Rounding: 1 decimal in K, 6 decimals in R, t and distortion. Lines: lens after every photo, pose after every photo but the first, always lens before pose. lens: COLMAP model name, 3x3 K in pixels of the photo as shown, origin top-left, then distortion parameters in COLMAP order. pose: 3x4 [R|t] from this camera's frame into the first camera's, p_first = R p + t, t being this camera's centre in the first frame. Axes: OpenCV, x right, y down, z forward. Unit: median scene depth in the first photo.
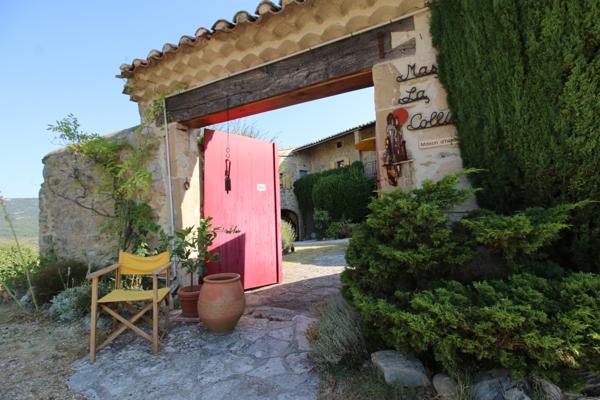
lens RADIAL K [[286.3, 0, 300.4], [0, 286.3, 198.0], [0, 0, 1]] dist [-0.005427, -0.000389]
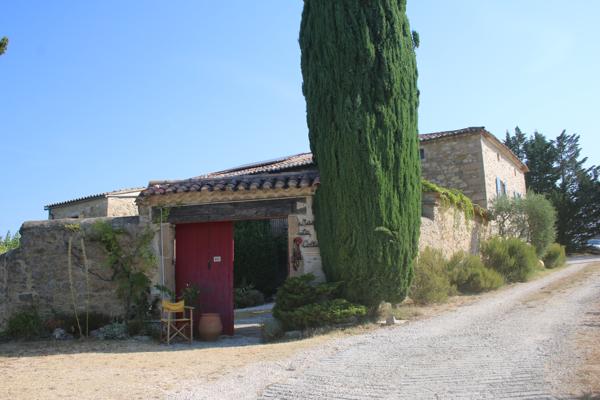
lens RADIAL K [[466.4, 0, 300.5], [0, 466.4, 199.5], [0, 0, 1]] dist [-0.071146, -0.001311]
pose [[0.954461, 0.062876, 0.291634, -0.470195], [-0.031362, 0.993269, -0.111507, -0.120652], [-0.296682, 0.097283, 0.950008, -1.619606]]
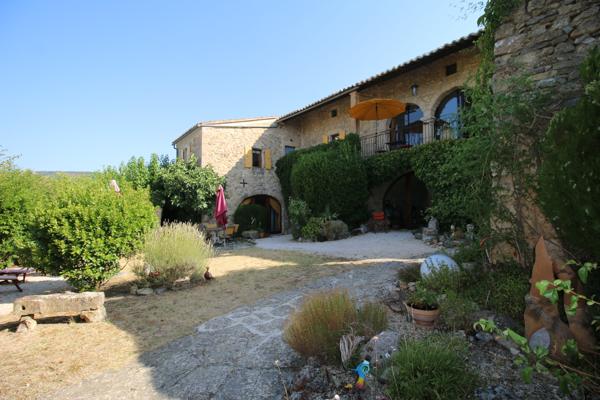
lens RADIAL K [[286.3, 0, 299.8], [0, 286.3, 199.3], [0, 0, 1]] dist [-0.005427, -0.000389]
pose [[0.997985, 0.021769, -0.059593, 0.598475], [-0.016665, 0.996255, 0.084841, -0.110000], [0.061217, -0.083677, 0.994611, 1.315786]]
